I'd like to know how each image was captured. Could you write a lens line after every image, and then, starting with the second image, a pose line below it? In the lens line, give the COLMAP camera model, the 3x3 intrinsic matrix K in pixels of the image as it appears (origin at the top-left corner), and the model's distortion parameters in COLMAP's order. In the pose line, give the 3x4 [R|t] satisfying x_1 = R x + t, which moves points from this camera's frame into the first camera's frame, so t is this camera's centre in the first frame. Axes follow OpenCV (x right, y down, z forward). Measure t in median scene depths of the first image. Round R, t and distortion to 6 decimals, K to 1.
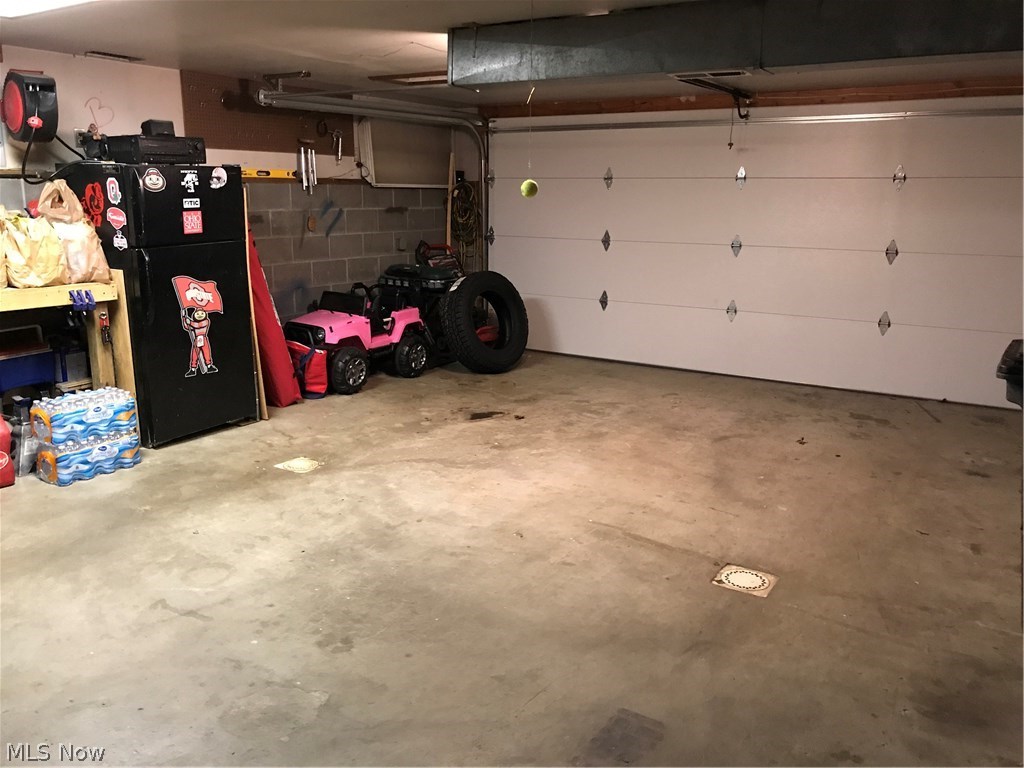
lens RADIAL K [[838.2, 0, 514.9], [0, 838.2, 383.6], [0, 0, 1]] dist [0.022255, -0.028896]
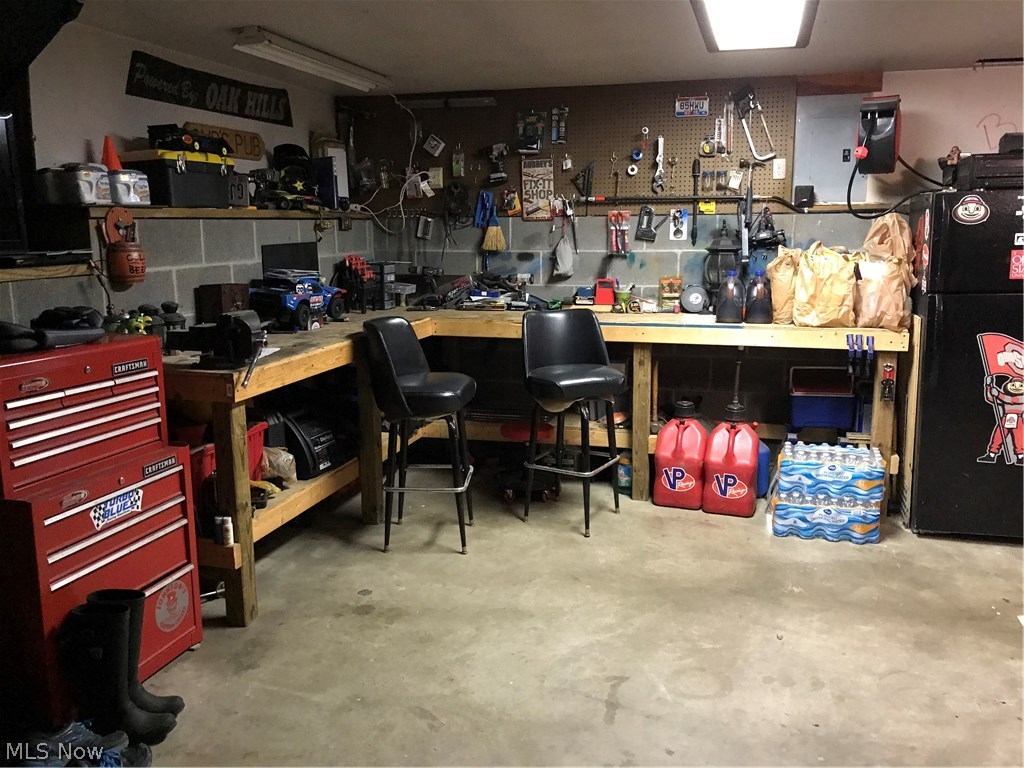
lens RADIAL K [[838.2, 0, 514.7], [0, 838.2, 383.1], [0, 0, 1]] dist [0.022255, -0.028896]
pose [[0.276956, 0.165386, -0.946543, 0.241427], [-0.205325, 0.972510, 0.109846, -0.086017], [0.938689, 0.163926, 0.303300, 0.399178]]
